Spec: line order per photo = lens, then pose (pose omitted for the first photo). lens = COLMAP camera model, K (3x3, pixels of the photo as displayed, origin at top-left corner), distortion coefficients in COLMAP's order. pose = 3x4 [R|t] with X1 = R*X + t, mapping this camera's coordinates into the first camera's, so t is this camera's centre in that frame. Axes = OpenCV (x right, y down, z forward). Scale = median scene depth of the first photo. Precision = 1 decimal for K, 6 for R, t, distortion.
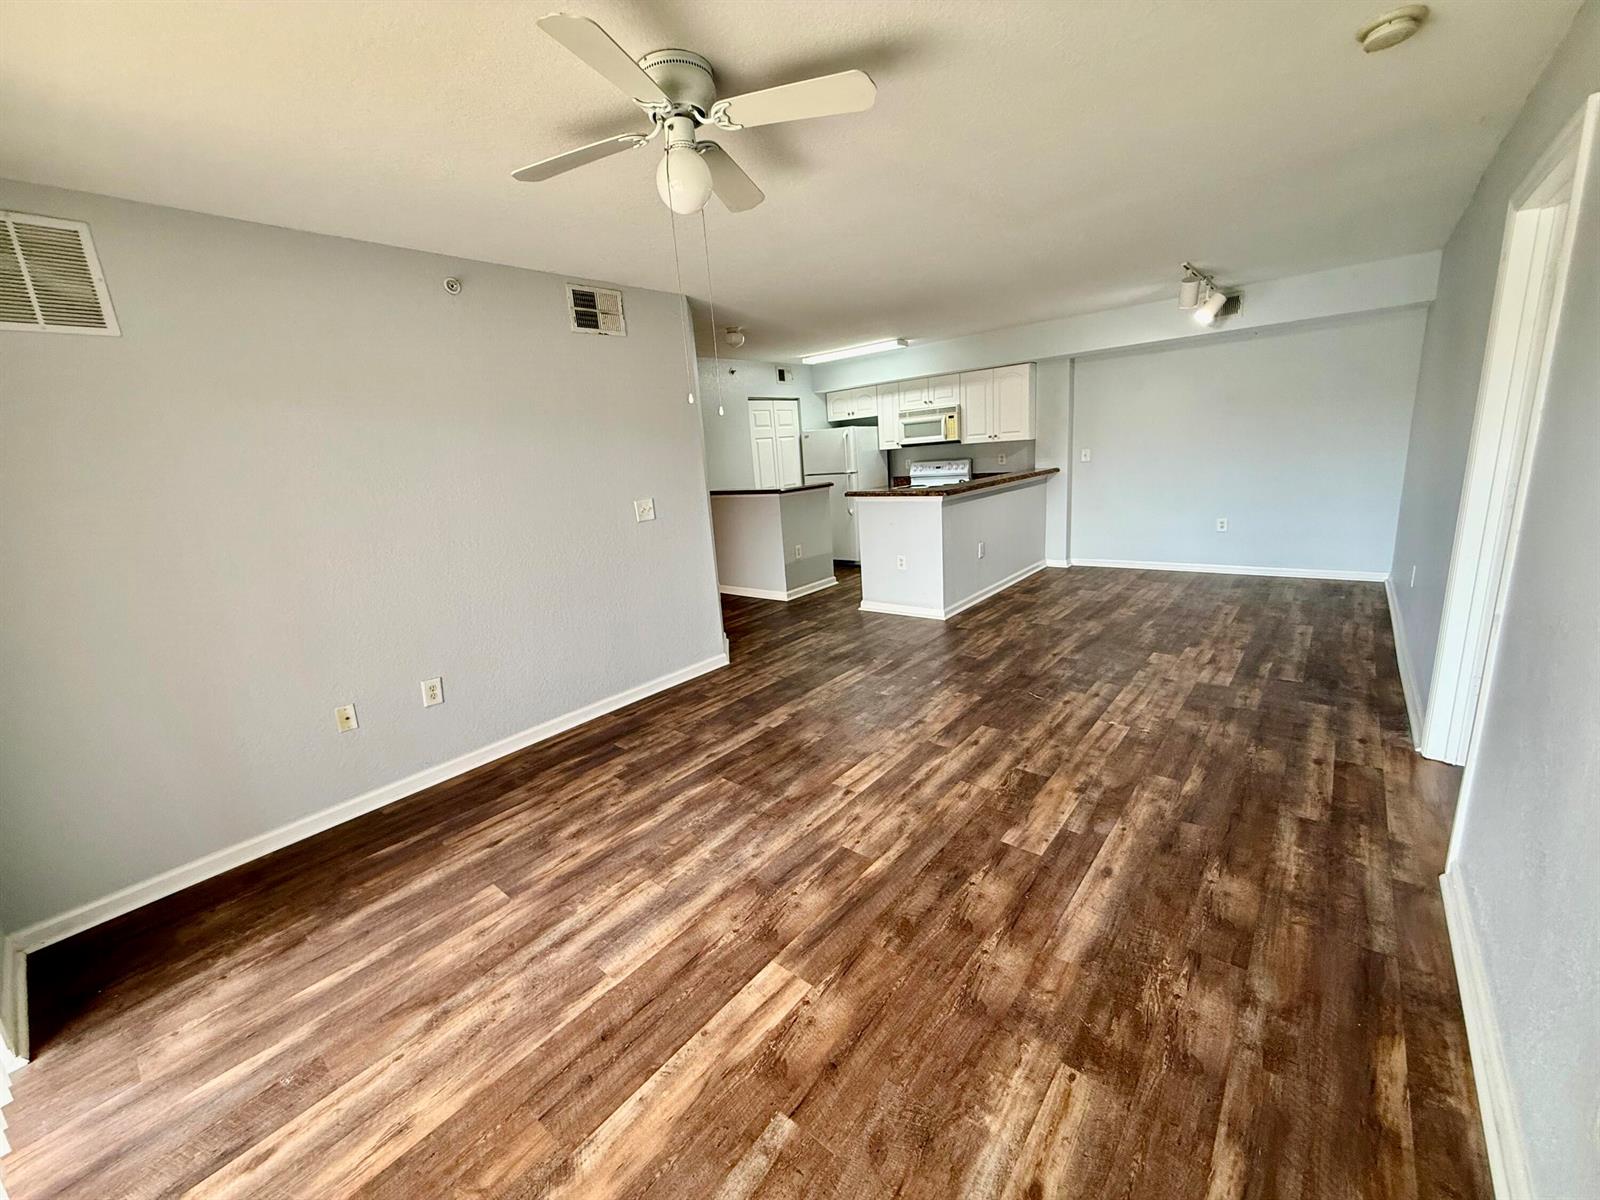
lens RADIAL K [[638.3, 0, 793.8], [0, 638.3, 596.9], [0, 0, 1]] dist [0.001203, 0.000055]
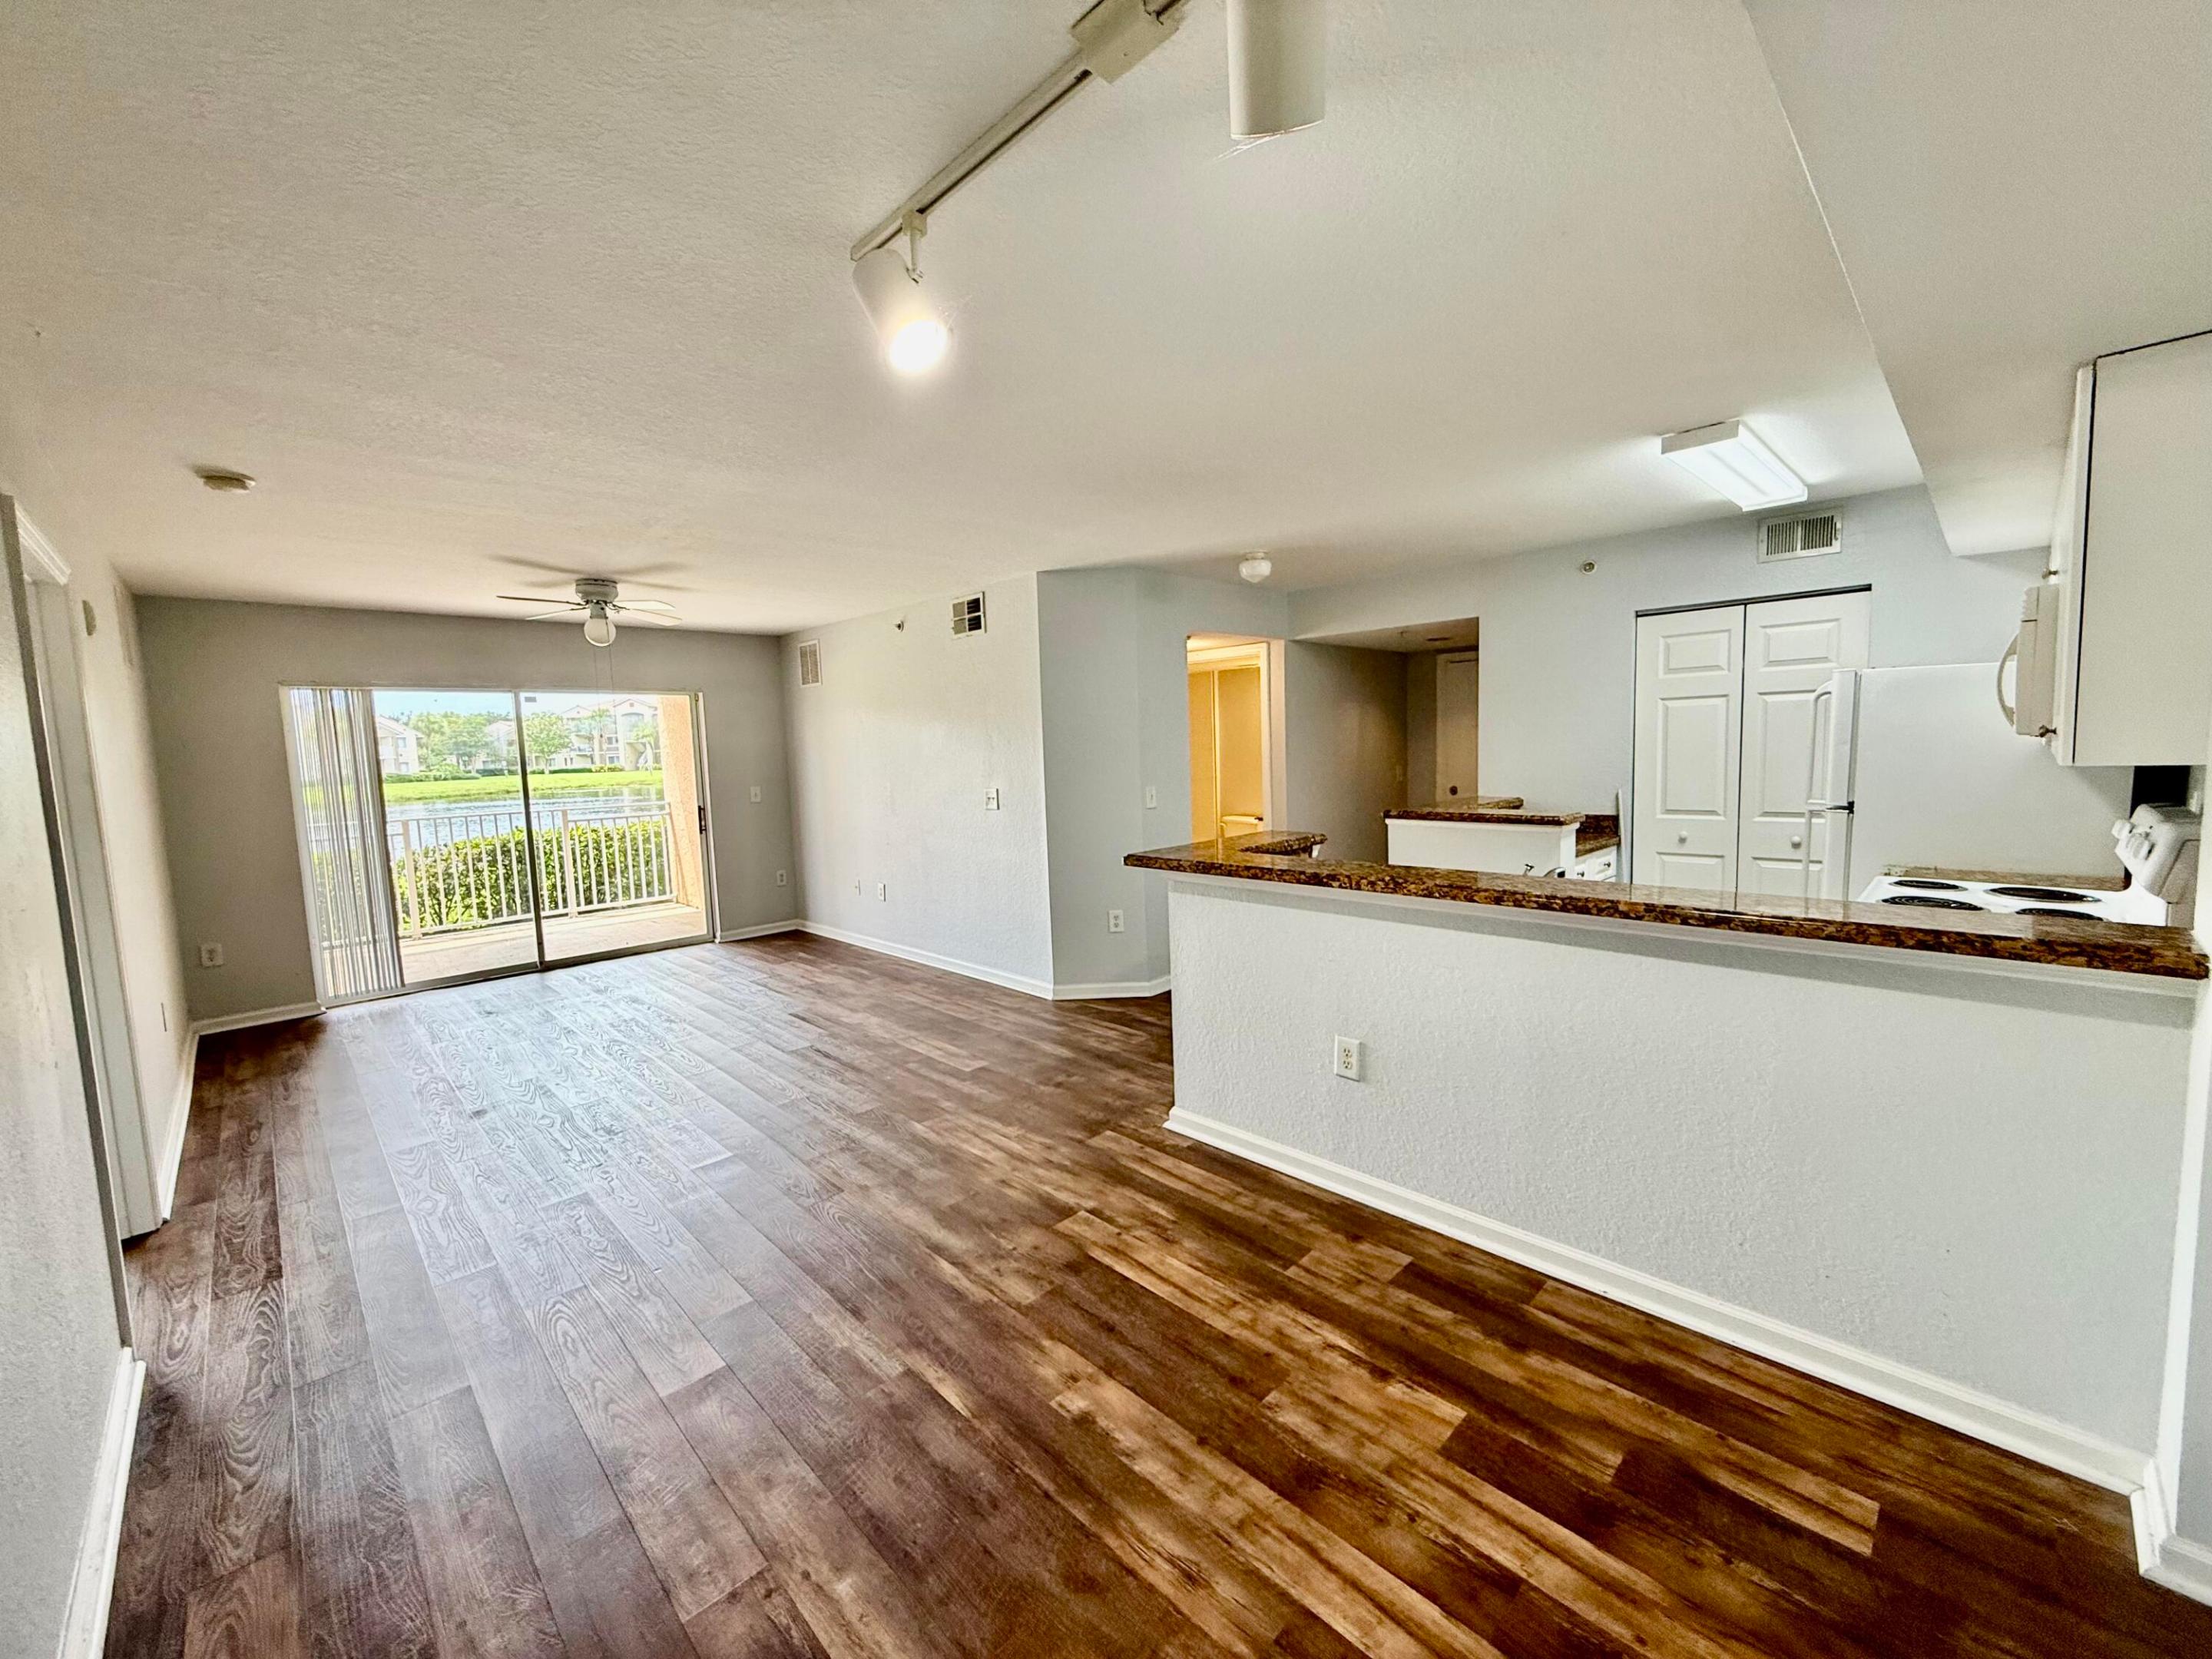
lens RADIAL K [[882.4, 0, 1097.4], [0, 882.4, 825.2], [0, 0, 1]] dist [0.001203, 0.000055]
pose [[-0.095221, 0.170846, -0.980686, 0.613324], [-0.183831, 0.965200, 0.185998, -0.211492], [0.978335, 0.197991, -0.060500, 0.690151]]
